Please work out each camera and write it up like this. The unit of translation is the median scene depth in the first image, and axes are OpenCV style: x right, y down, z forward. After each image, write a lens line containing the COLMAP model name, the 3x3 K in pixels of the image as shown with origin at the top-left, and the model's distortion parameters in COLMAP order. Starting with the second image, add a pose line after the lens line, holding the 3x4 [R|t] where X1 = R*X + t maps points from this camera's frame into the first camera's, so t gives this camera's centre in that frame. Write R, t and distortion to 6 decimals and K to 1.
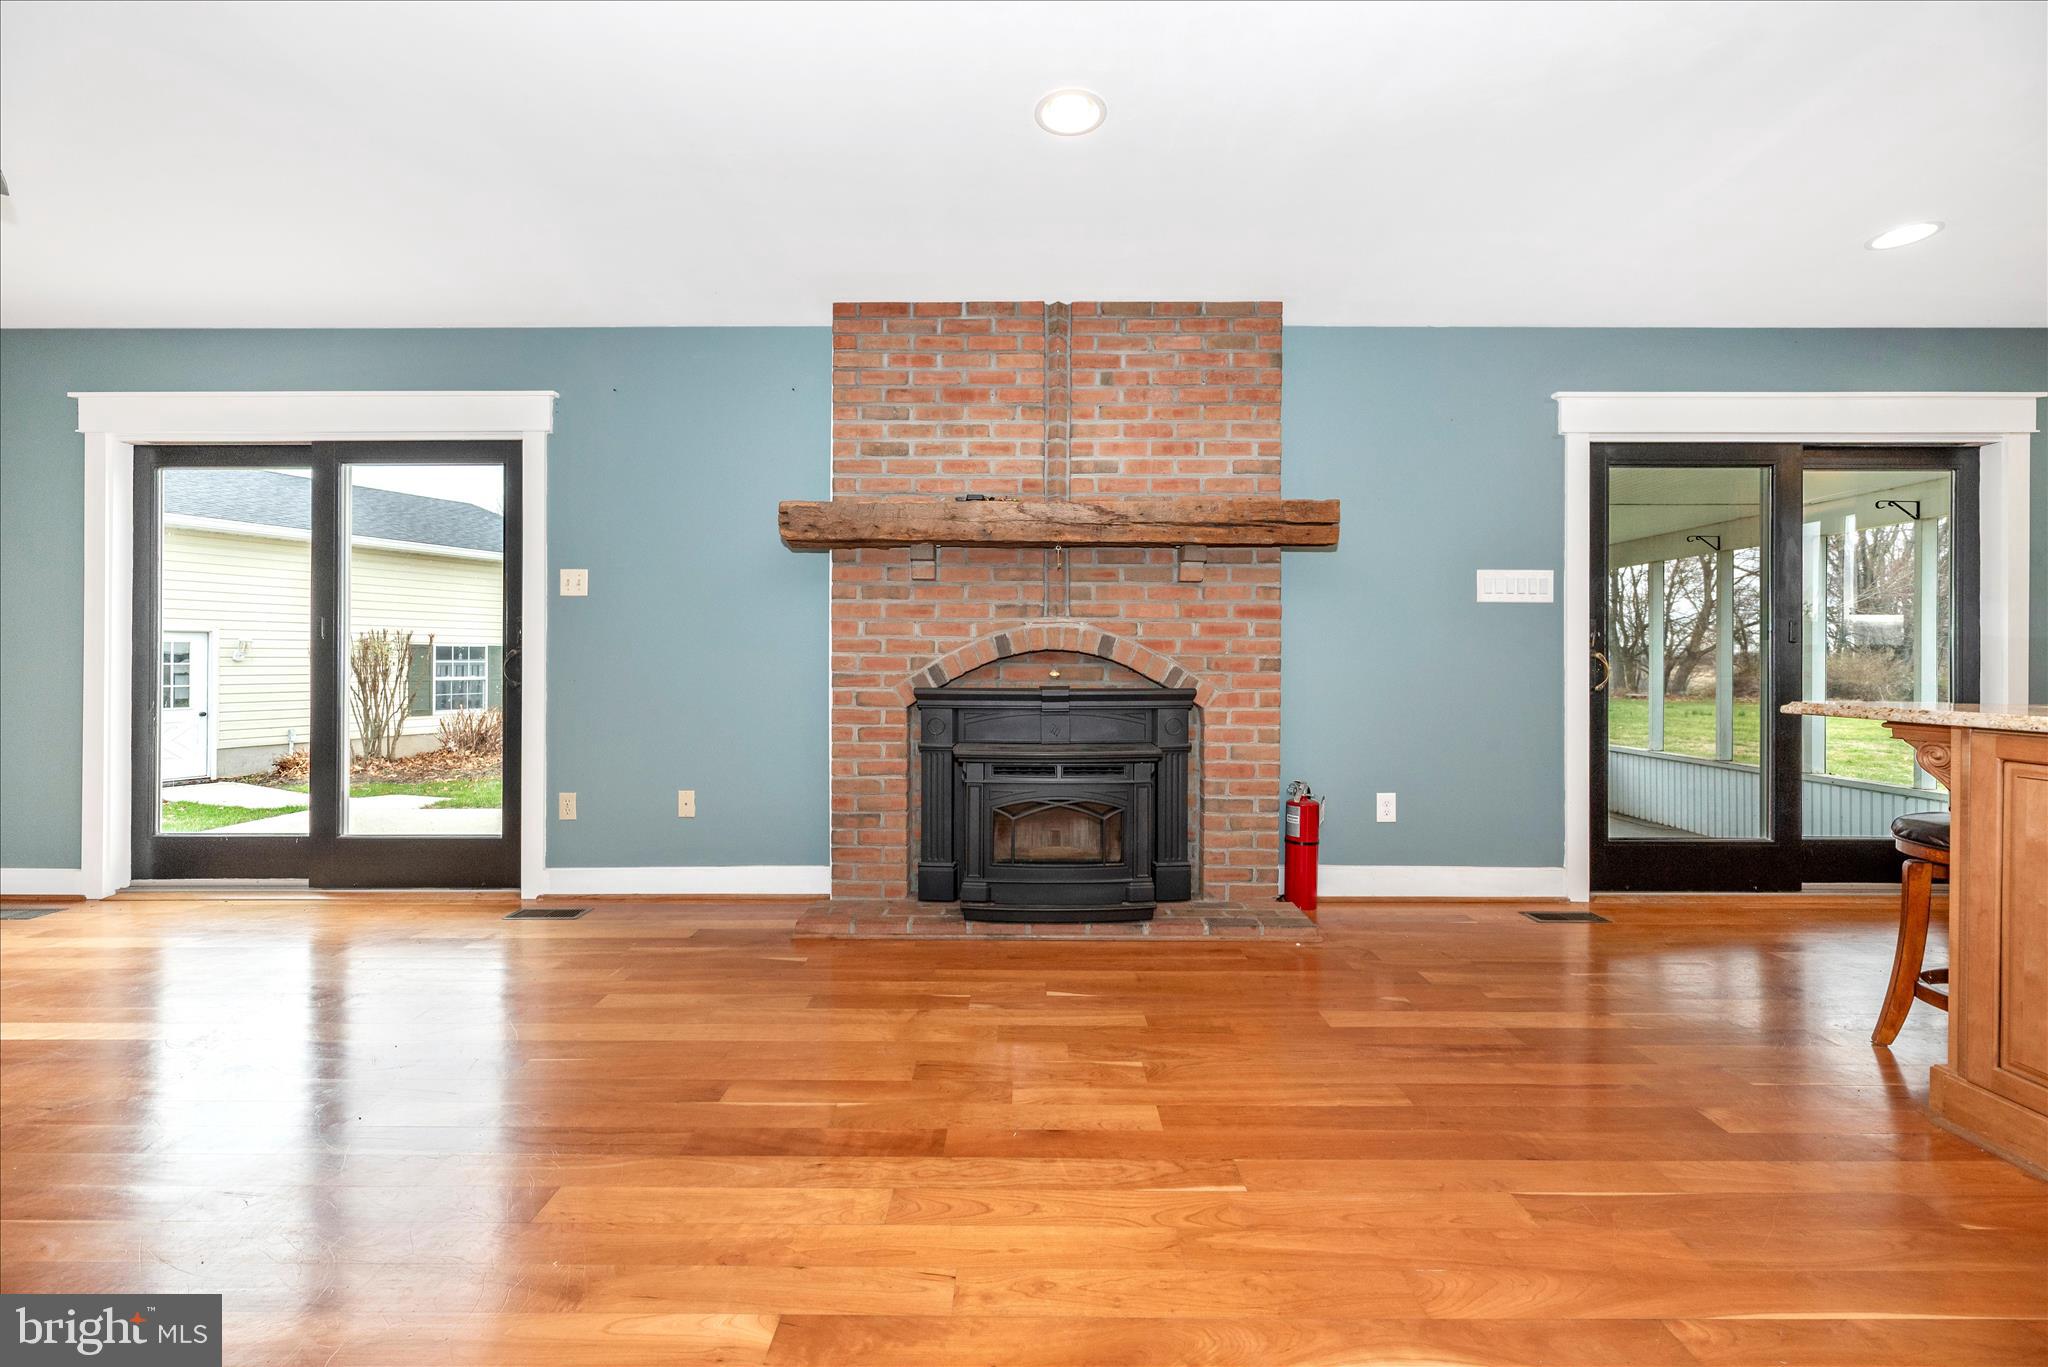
lens RADIAL K [[845.2, 0, 1030.6], [0, 845.2, 633.5], [0, 0, 1]] dist [-0.000291, -0.000132]
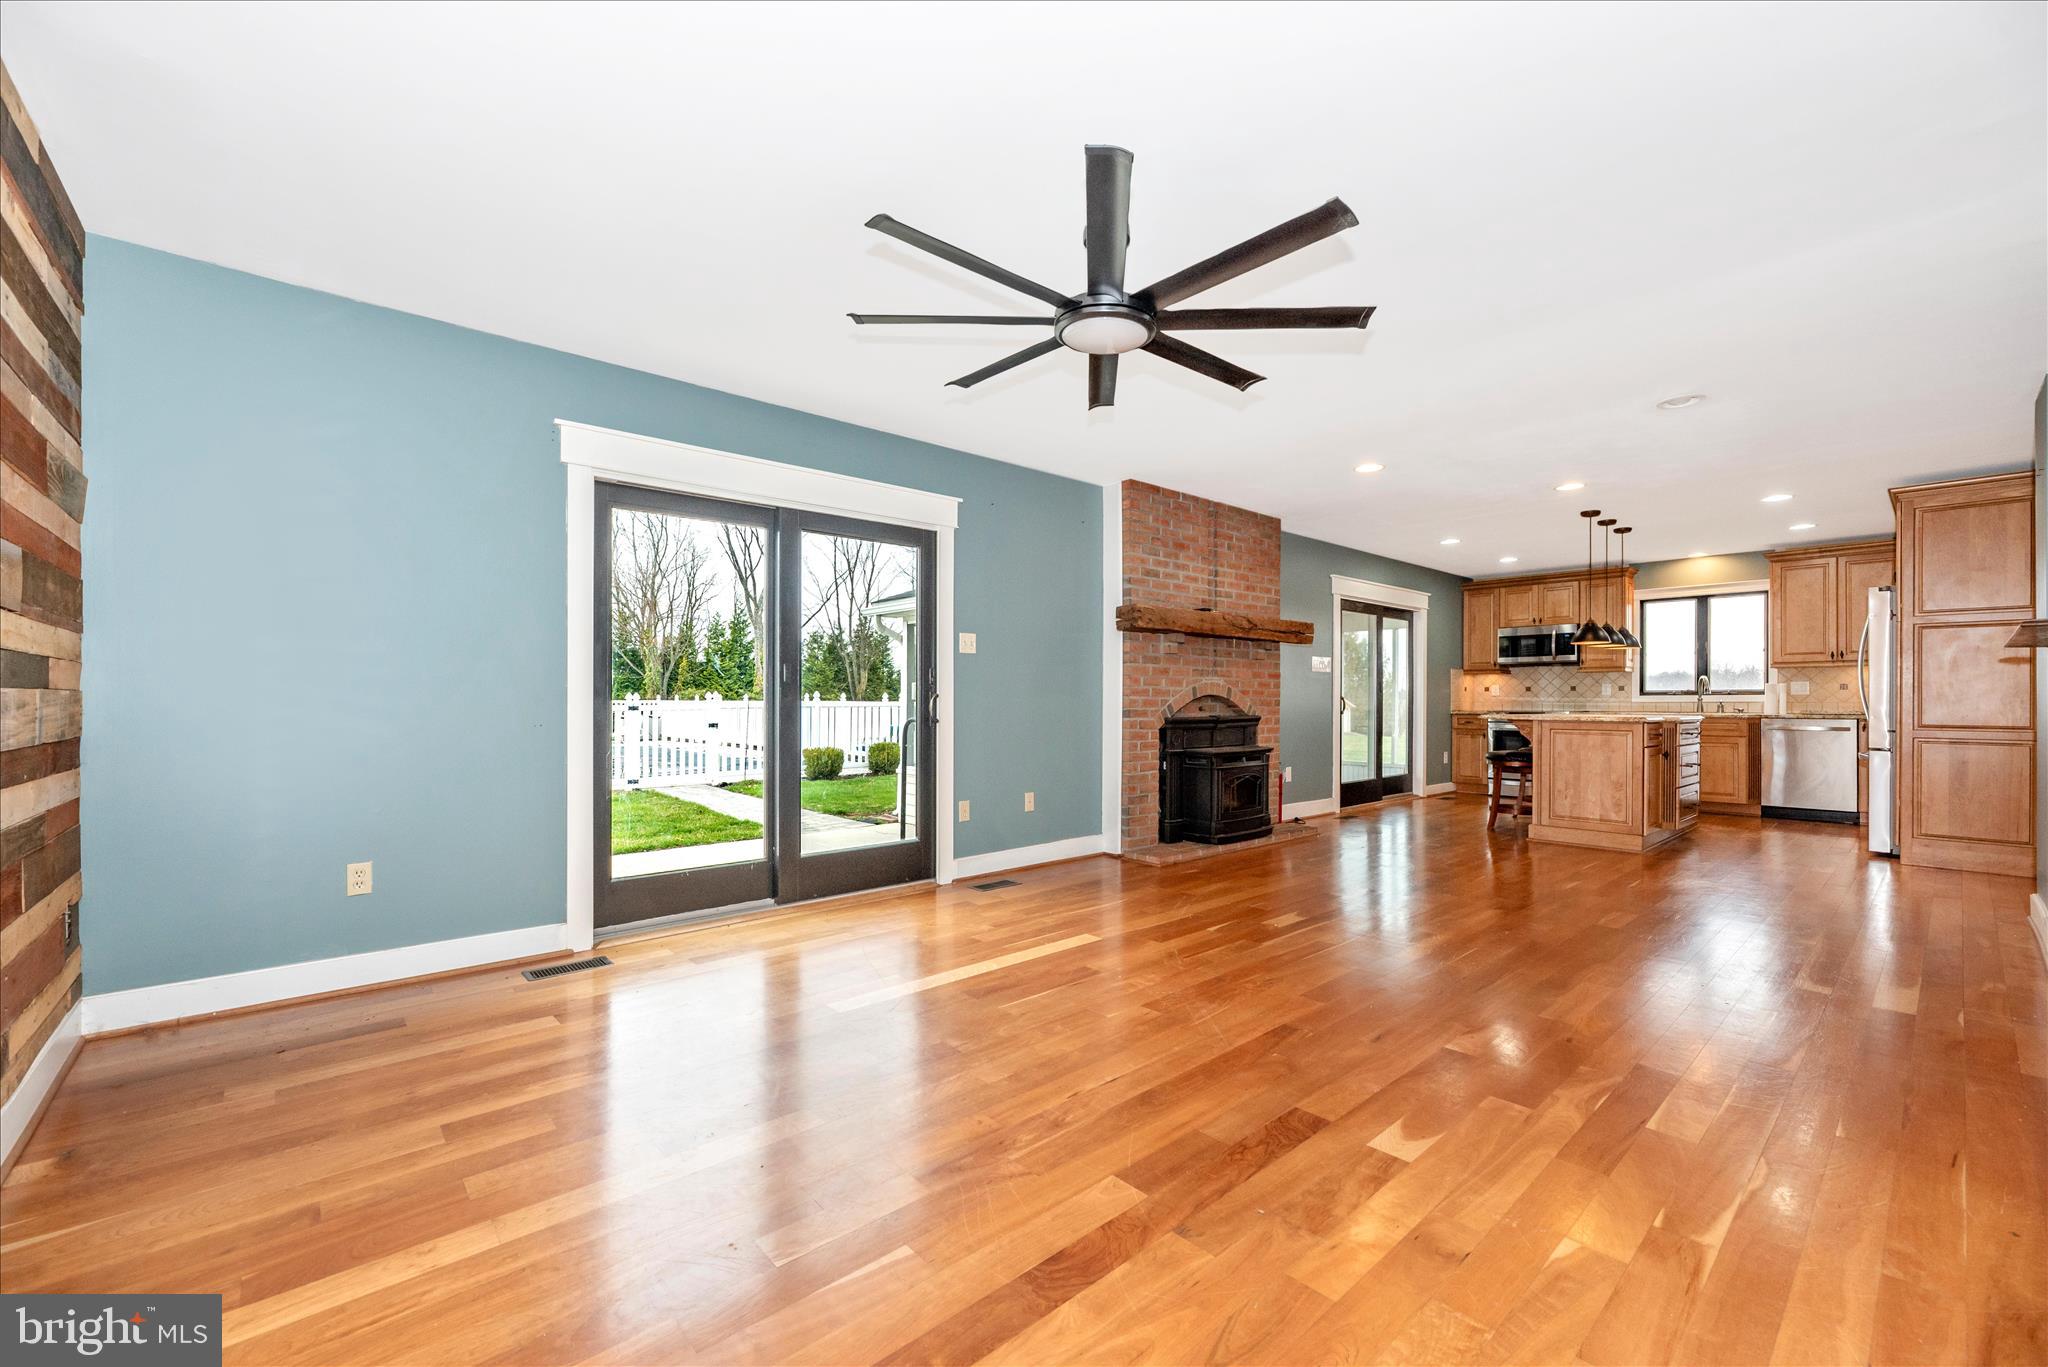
lens RADIAL K [[844.0, 0, 1058.1], [0, 844.0, 650.2], [0, 0, 1]] dist [-0.000748, -0.000081]
pose [[0.726245, 0.038557, 0.686353, -1.431562], [-0.023719, 0.999237, -0.031035, -0.011478], [-0.687026, 0.006259, 0.726606, -0.073625]]
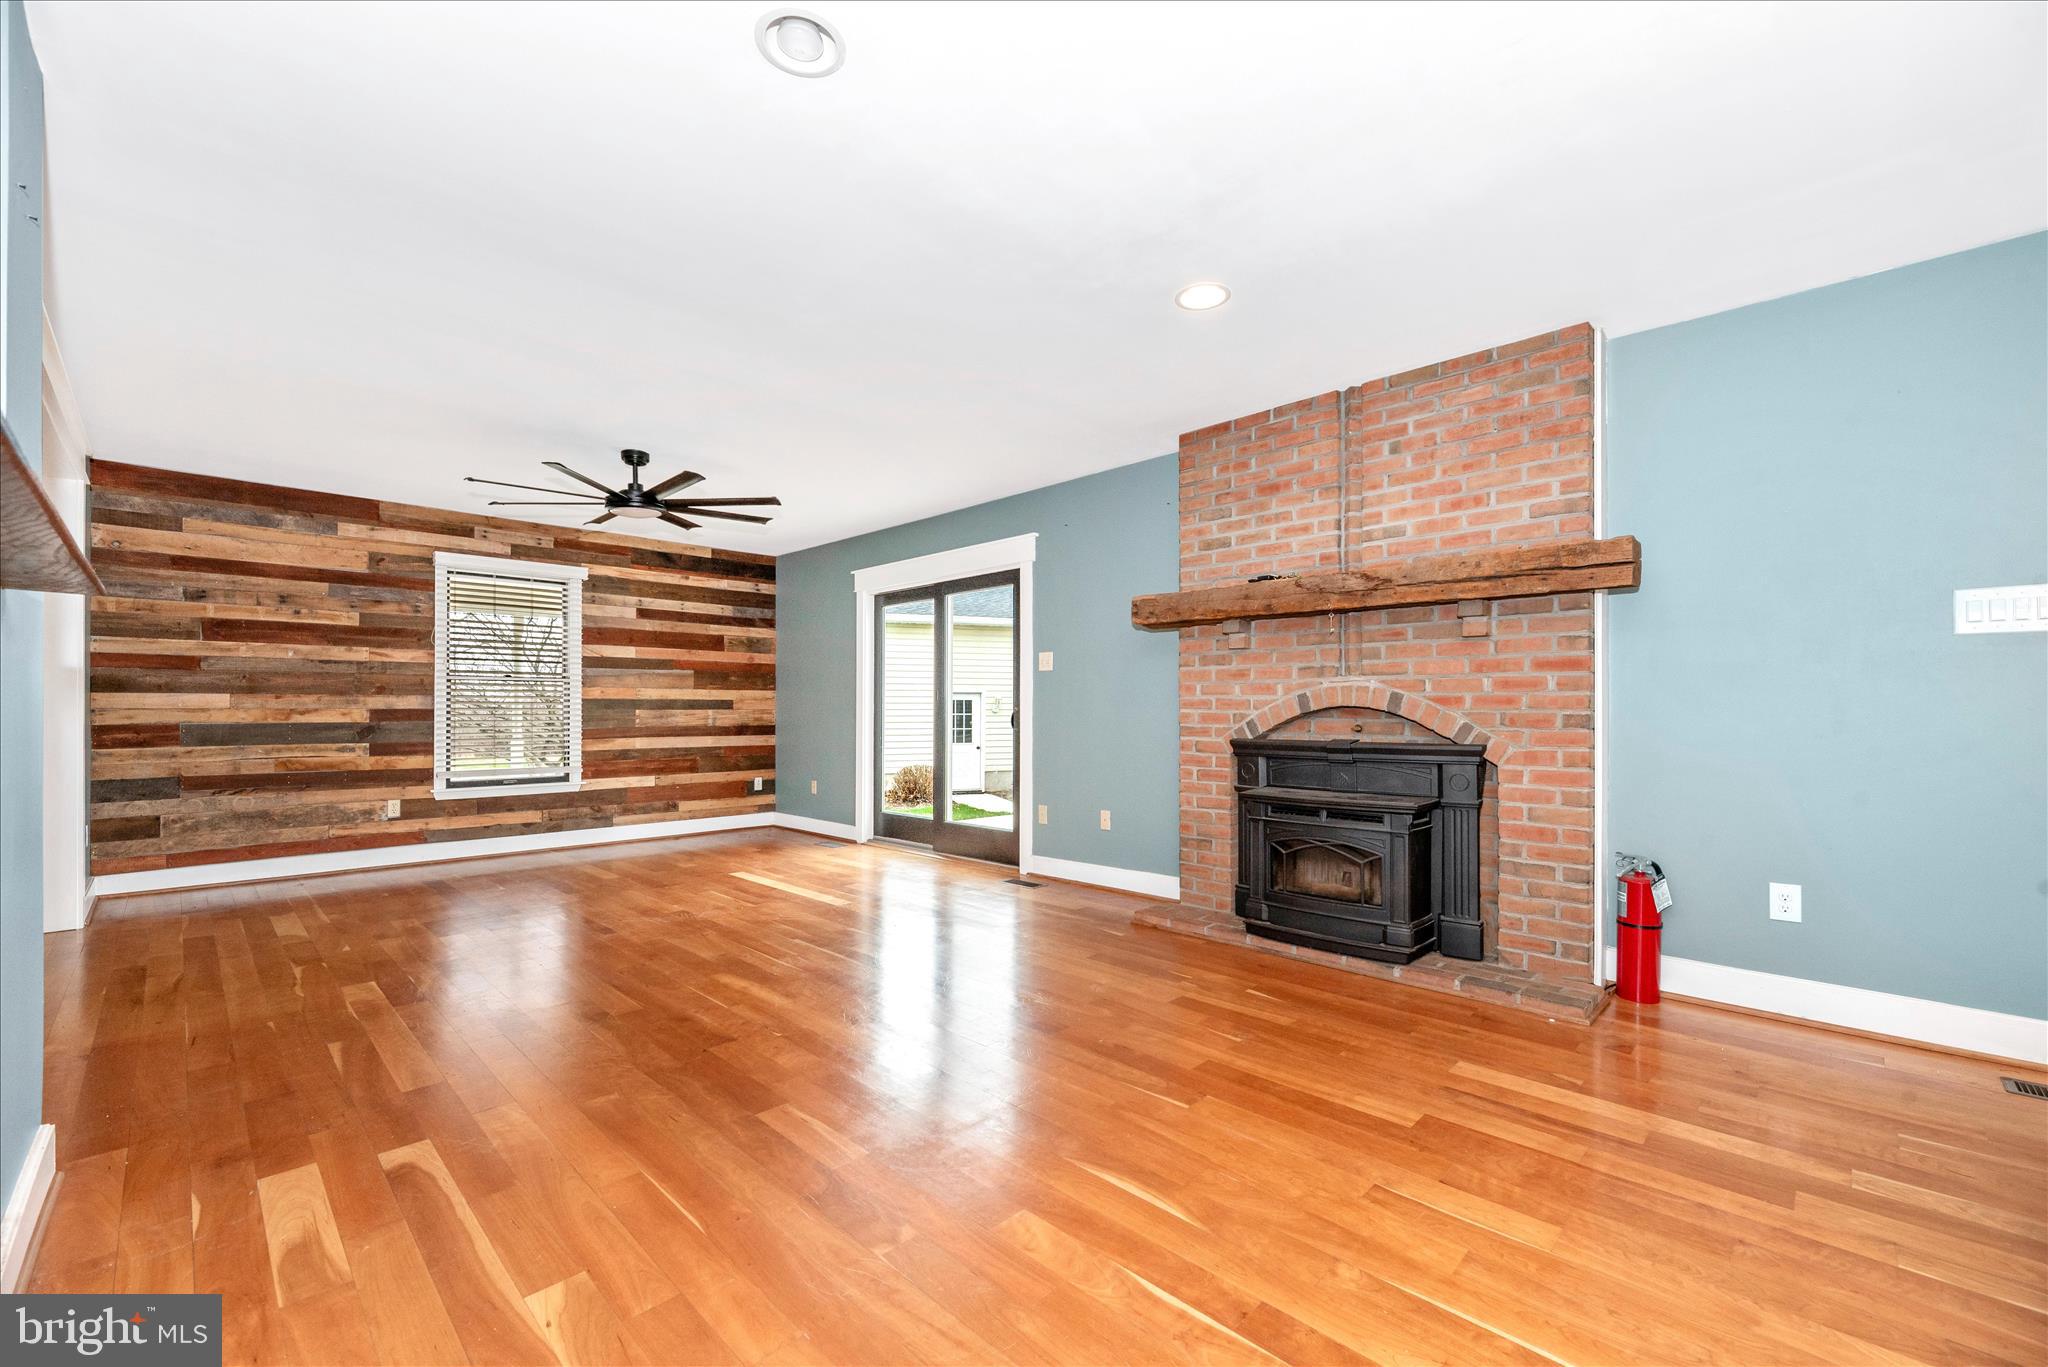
lens RADIAL K [[879.1, 0, 1020.0], [0, 879.1, 651.8], [0, 0, 1]] dist [-0.000593, -0.000080]
pose [[0.696033, -0.049912, -0.716273, 0.541081], [0.026827, 0.998692, -0.043523, -0.012490], [0.717509, 0.011078, 0.696461, -0.095488]]
